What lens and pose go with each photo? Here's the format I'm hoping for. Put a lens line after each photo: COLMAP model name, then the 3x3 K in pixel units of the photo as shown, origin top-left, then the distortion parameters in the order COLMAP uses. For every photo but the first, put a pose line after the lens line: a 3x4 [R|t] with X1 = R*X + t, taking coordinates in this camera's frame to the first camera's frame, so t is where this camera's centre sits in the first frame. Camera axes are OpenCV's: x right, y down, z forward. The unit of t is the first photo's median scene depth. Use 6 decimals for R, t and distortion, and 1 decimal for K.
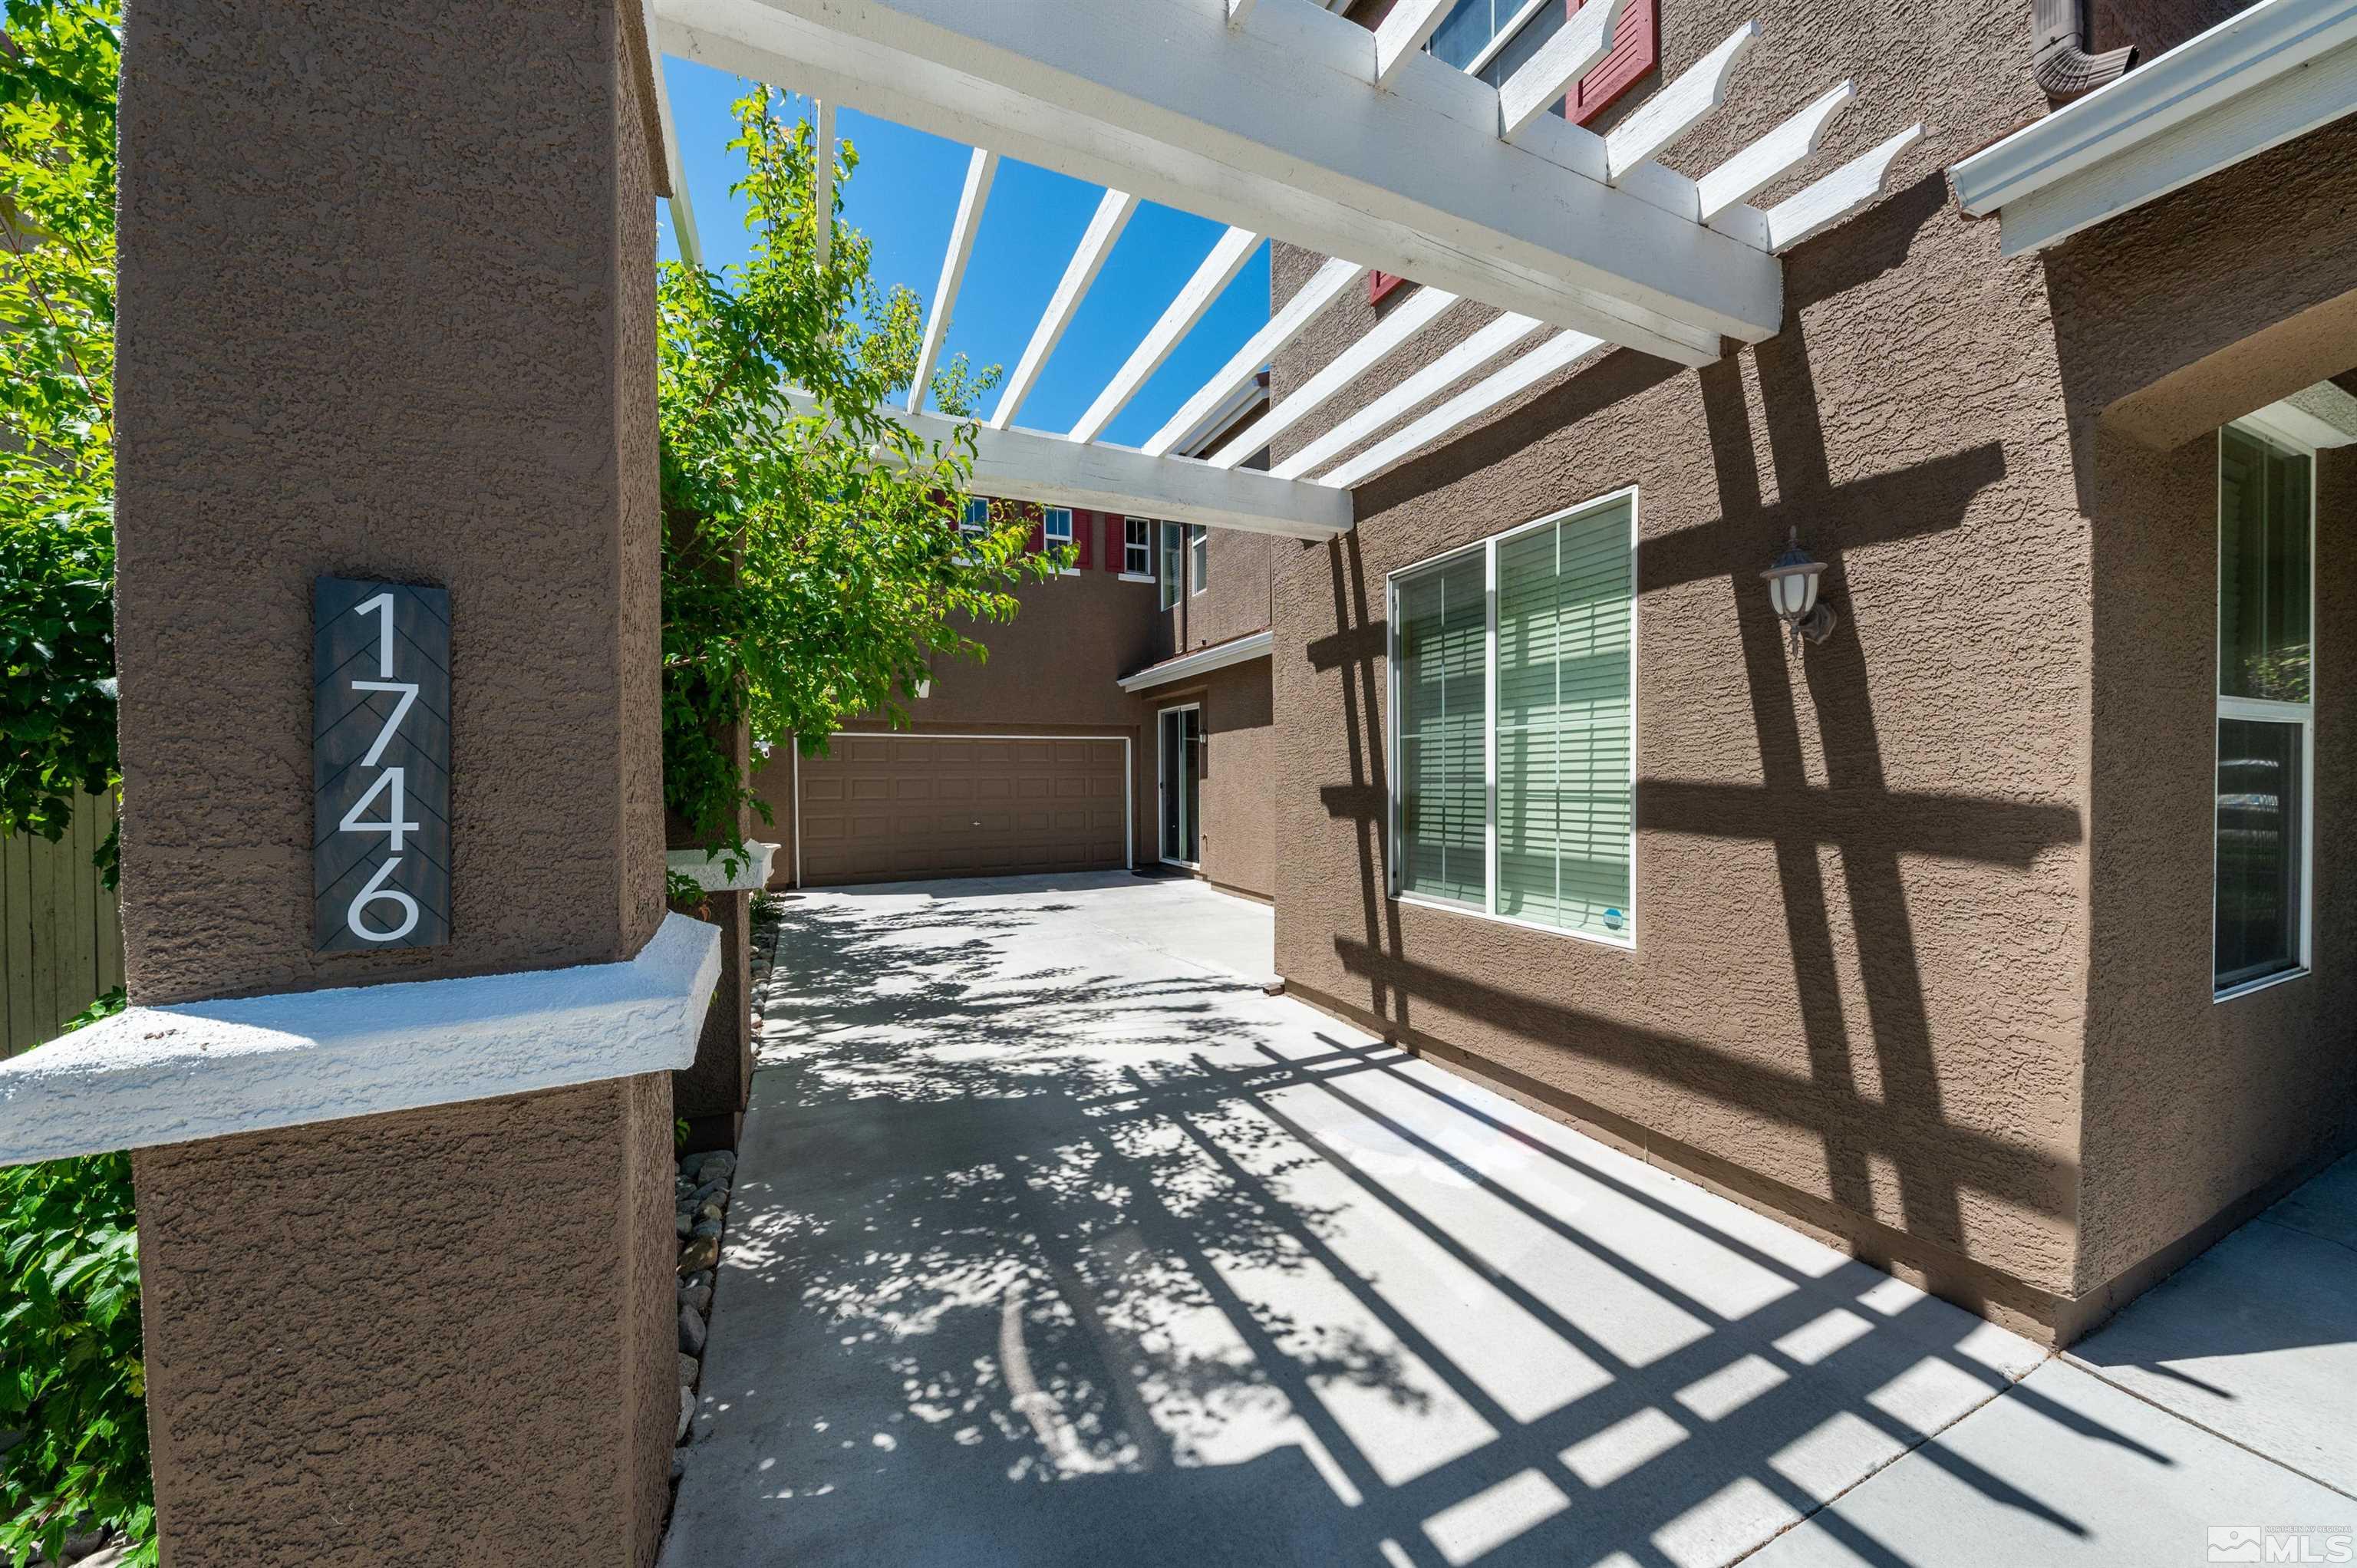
lens RADIAL K [[820.6, 0, 1180.9], [0, 820.6, 784.8], [0, 0, 1]] dist [0.015974, -0.009183]
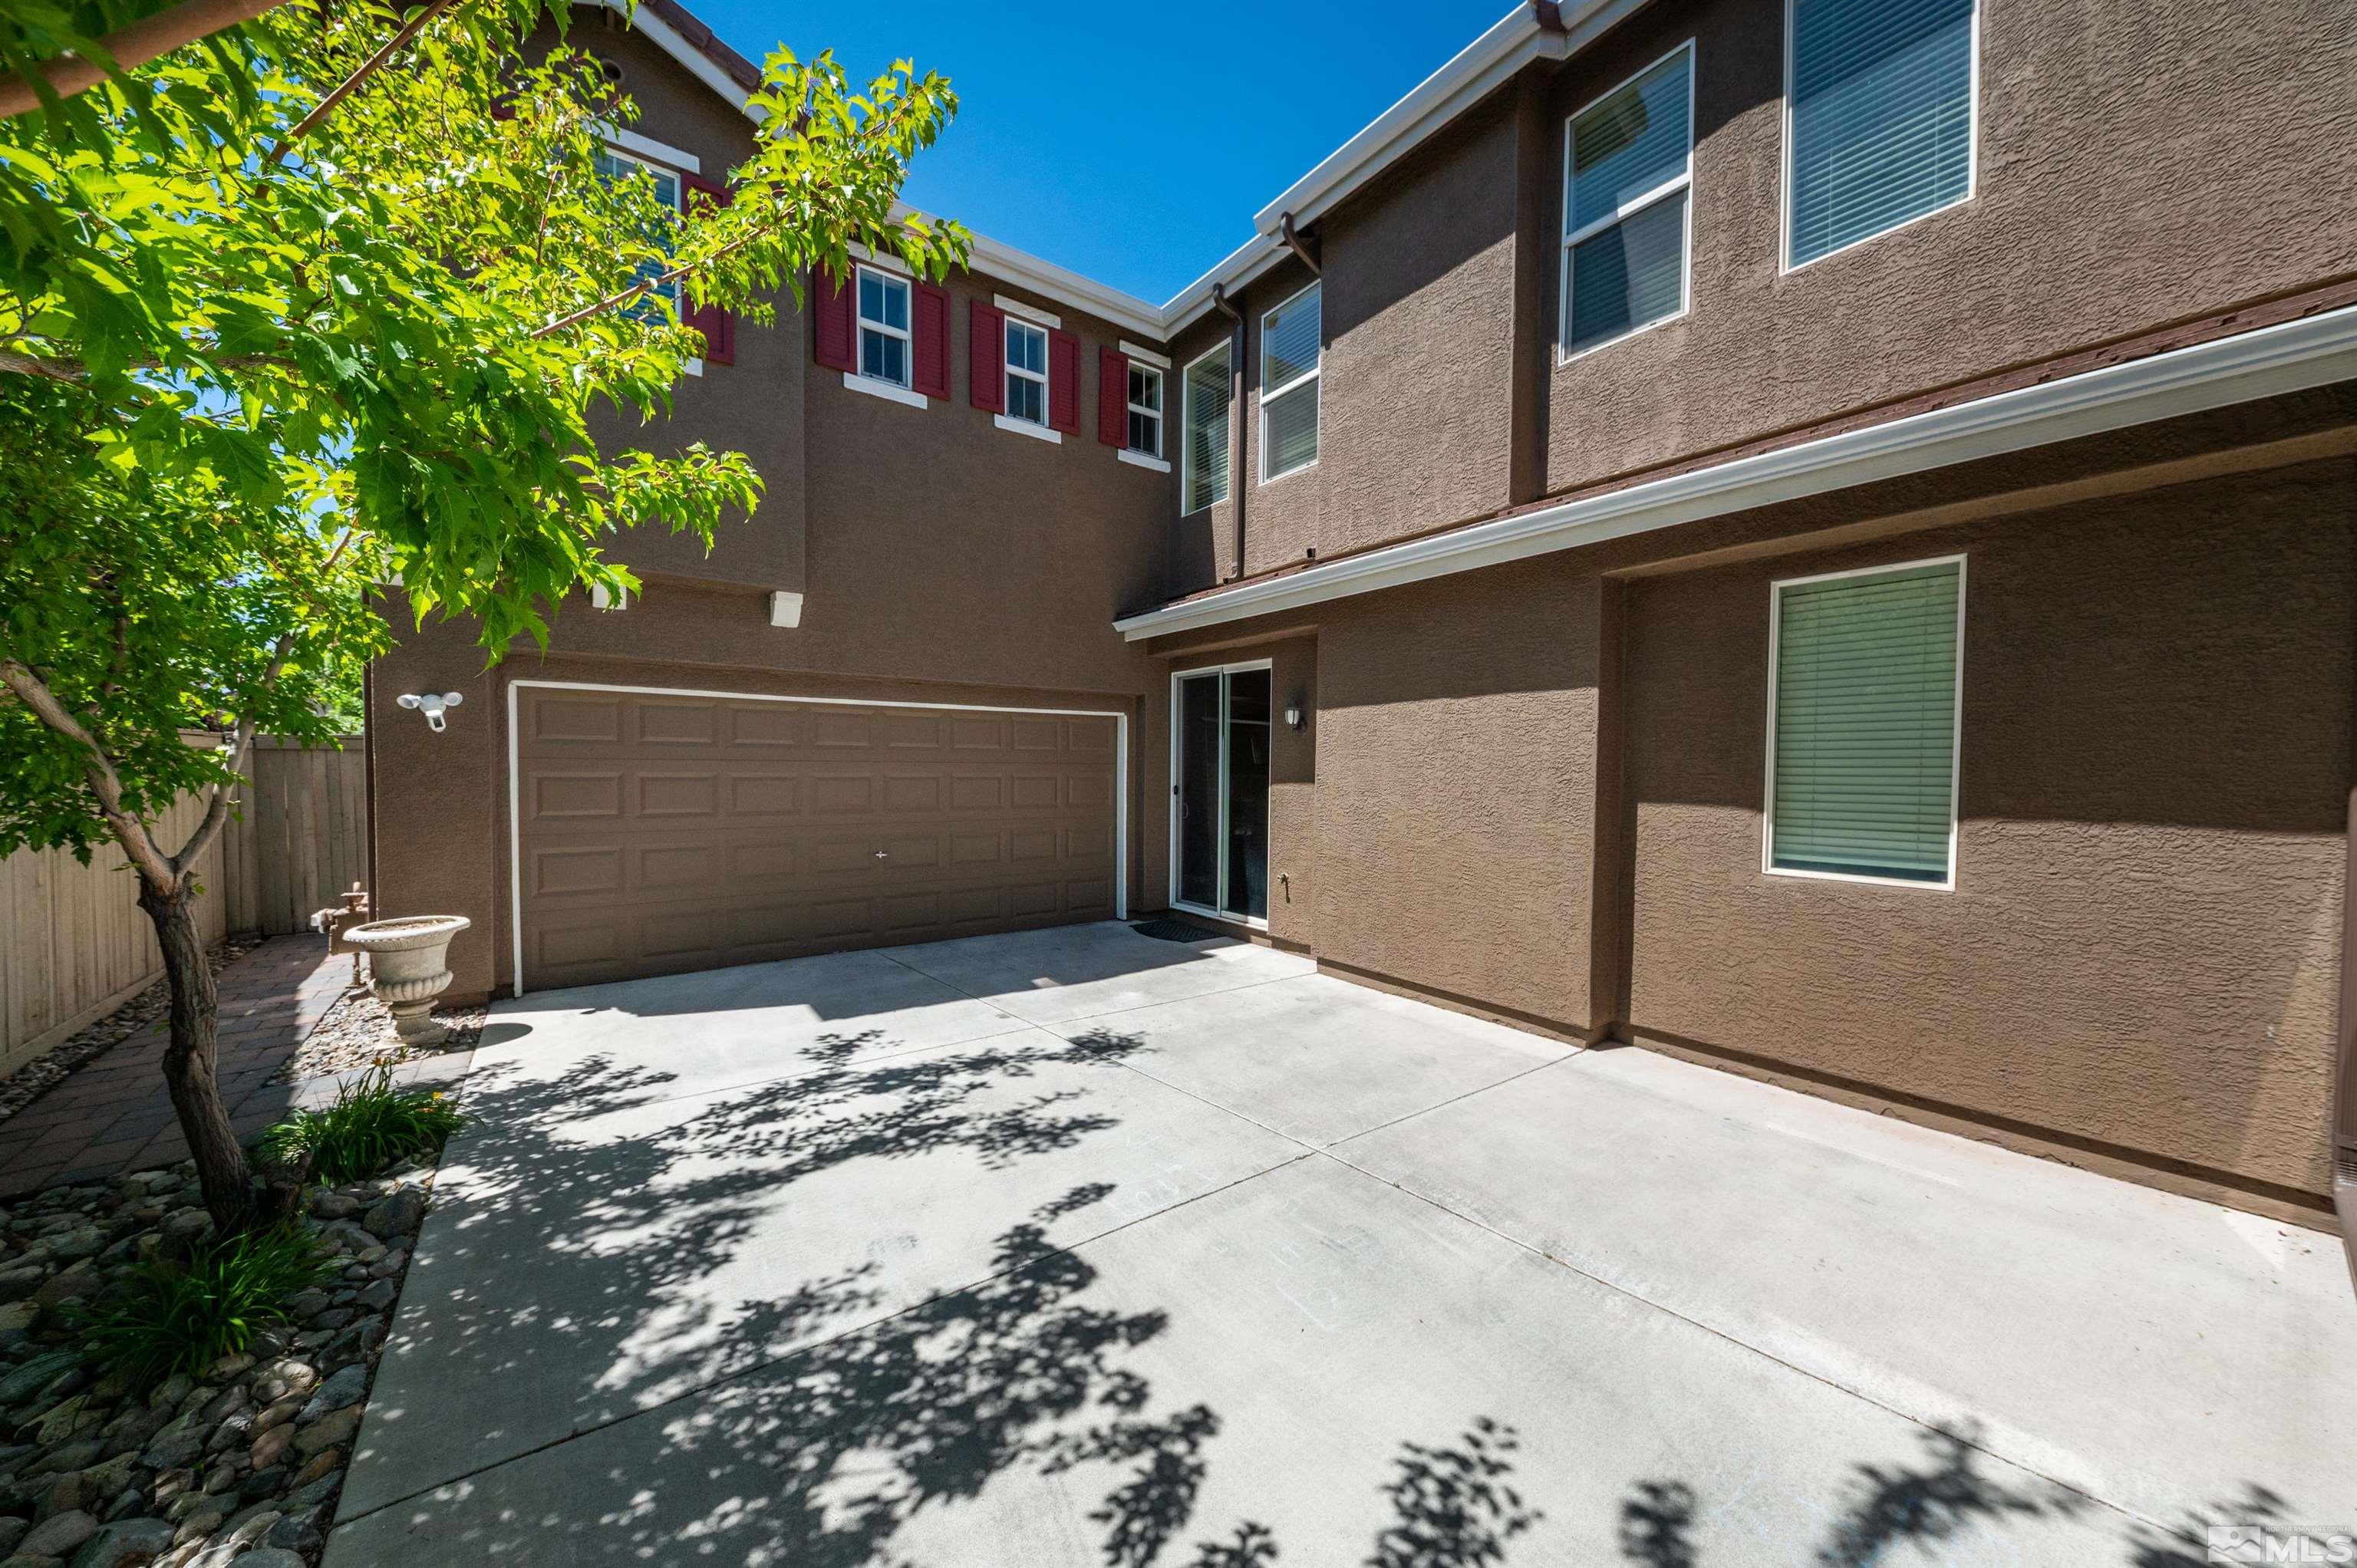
lens RADIAL K [[820.6, 0, 1180.9], [0, 820.6, 784.8], [0, 0, 1]] dist [0.015974, -0.009183]
pose [[0.977668, 0.009283, 0.209951, -0.181457], [-0.011940, 0.999864, 0.011392, -0.012565], [-0.209817, -0.013645, 0.977646, 0.434876]]
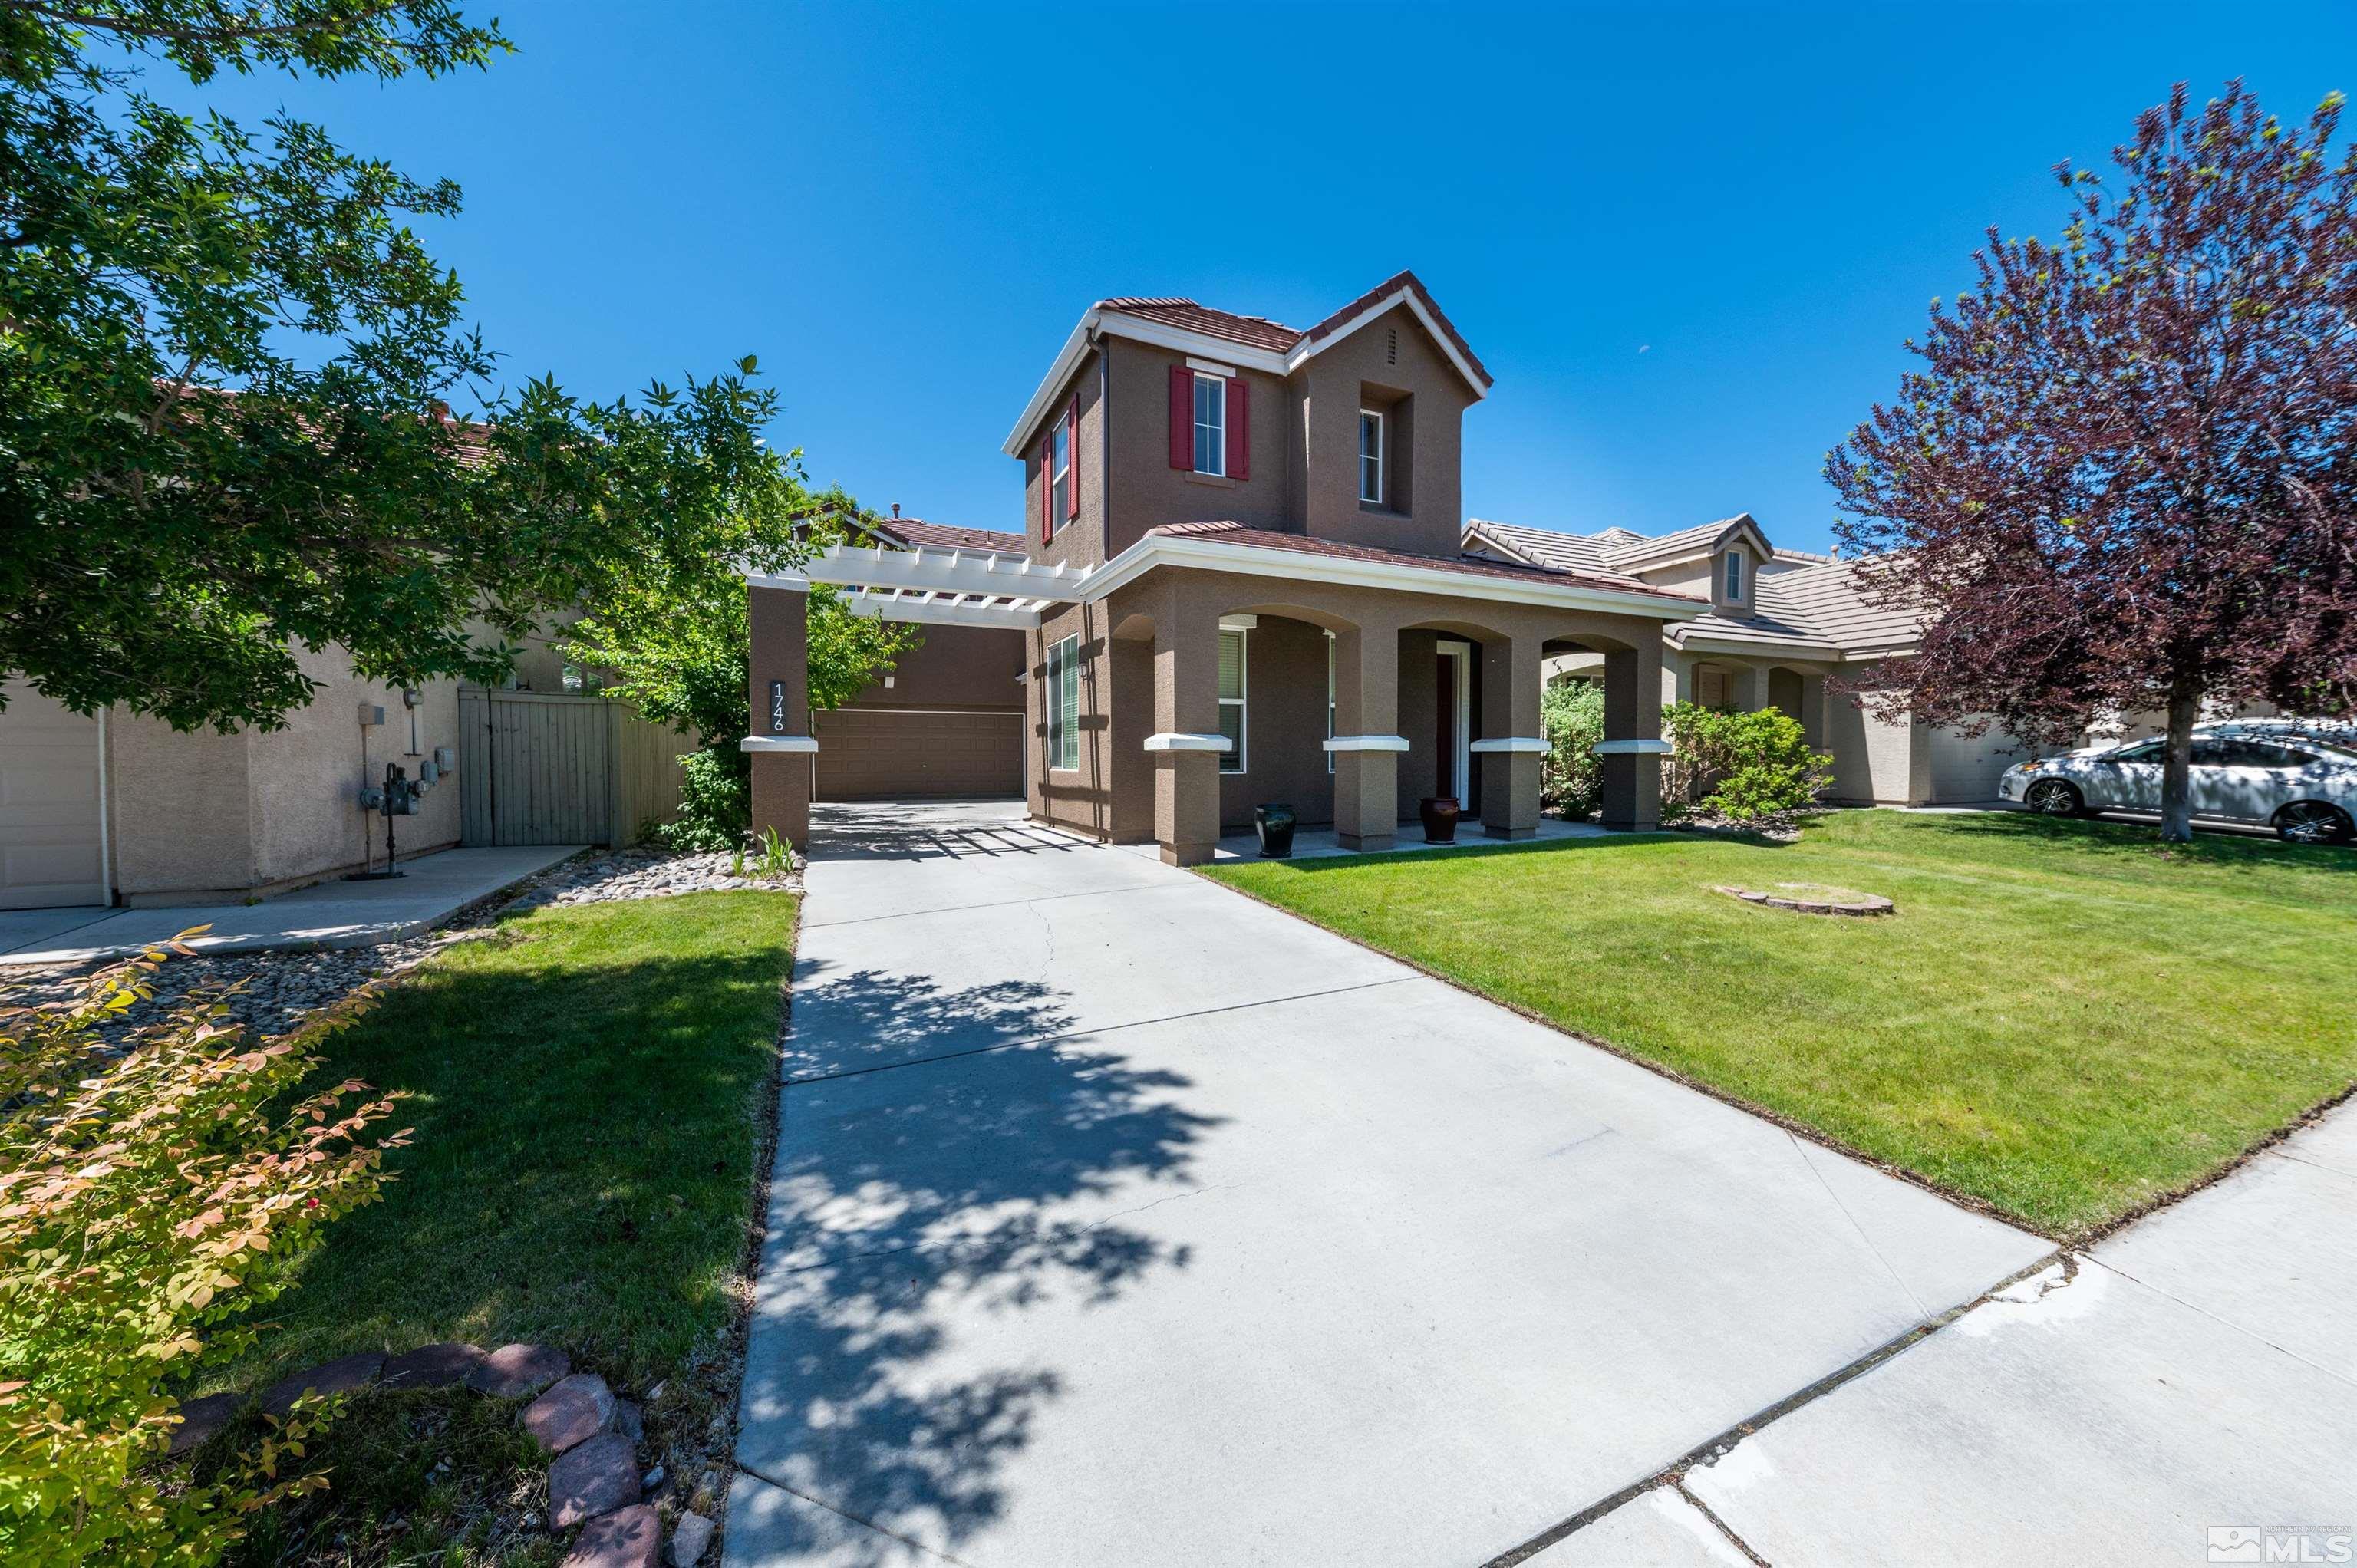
lens RADIAL K [[820.6, 0, 1180.9], [0, 820.6, 784.8], [0, 0, 1]] dist [0.015974, -0.009183]
pose [[0.999985, 0.005121, 0.001942, 0.271139], [-0.005159, 0.999778, 0.020444, 0.051256], [-0.001837, -0.020453, 0.999789, -0.653880]]
